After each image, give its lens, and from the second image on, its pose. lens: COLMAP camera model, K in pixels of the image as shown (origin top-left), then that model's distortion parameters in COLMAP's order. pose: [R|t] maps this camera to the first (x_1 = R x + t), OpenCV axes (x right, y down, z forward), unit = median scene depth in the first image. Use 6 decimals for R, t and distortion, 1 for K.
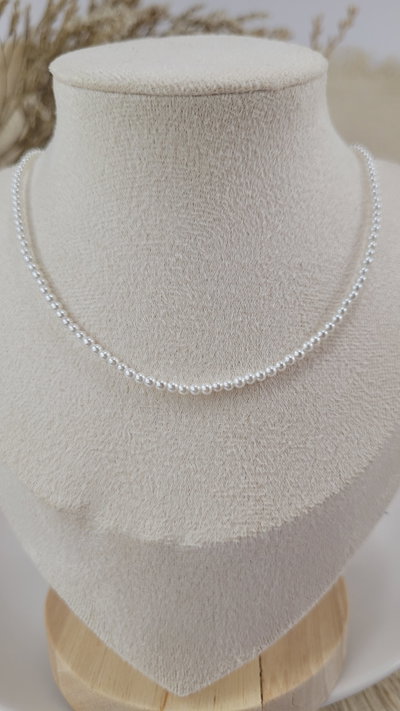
lens RADIAL K [[610.7, 0, 201.0], [0, 610.7, 356.4], [0, 0, 1]] dist [-0.043526, -0.023576]
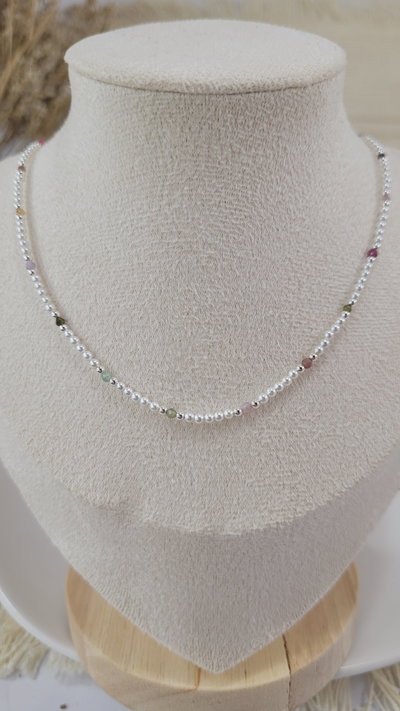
lens RADIAL K [[610.7, 0, 197.9], [0, 610.7, 354.5], [0, 0, 1]] dist [-0.043526, -0.023576]
pose [[0.996609, -0.034818, 0.074558, -0.135640], [0.030352, 0.997724, 0.060209, -0.057927], [-0.076485, -0.057742, 0.995397, -0.011678]]
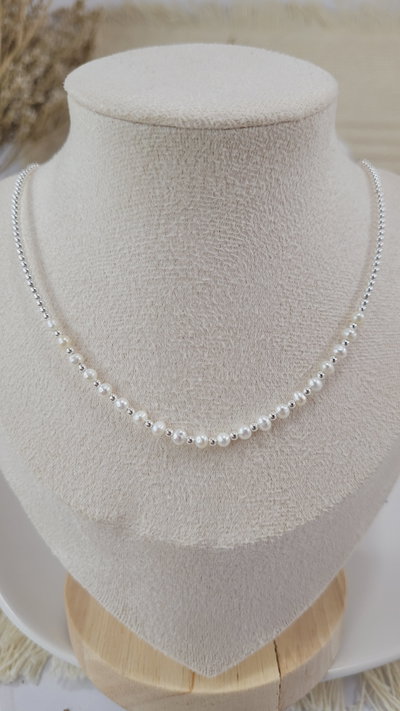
lens RADIAL K [[610.7, 0, 200.5], [0, 610.7, 361.9], [0, 0, 1]] dist [-0.043526, -0.023576]
pose [[0.995838, -0.032835, 0.085016, -0.135903], [0.025842, 0.996290, 0.082091, -0.108538], [-0.087396, -0.079552, 0.992992, -0.050766]]
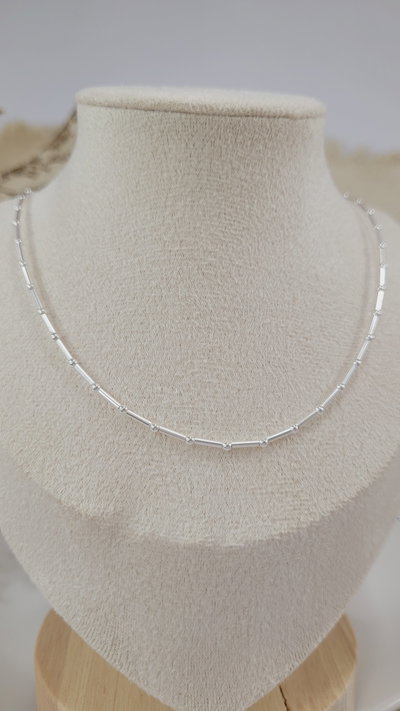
lens RADIAL K [[610.7, 0, 203.4], [0, 610.7, 349.0], [0, 0, 1]] dist [-0.043526, -0.023576]
pose [[0.986502, -0.000575, 0.163747, -0.217371], [0.029768, 0.983961, -0.175881, 0.166592], [-0.161020, 0.178382, 0.970697, 0.003515]]
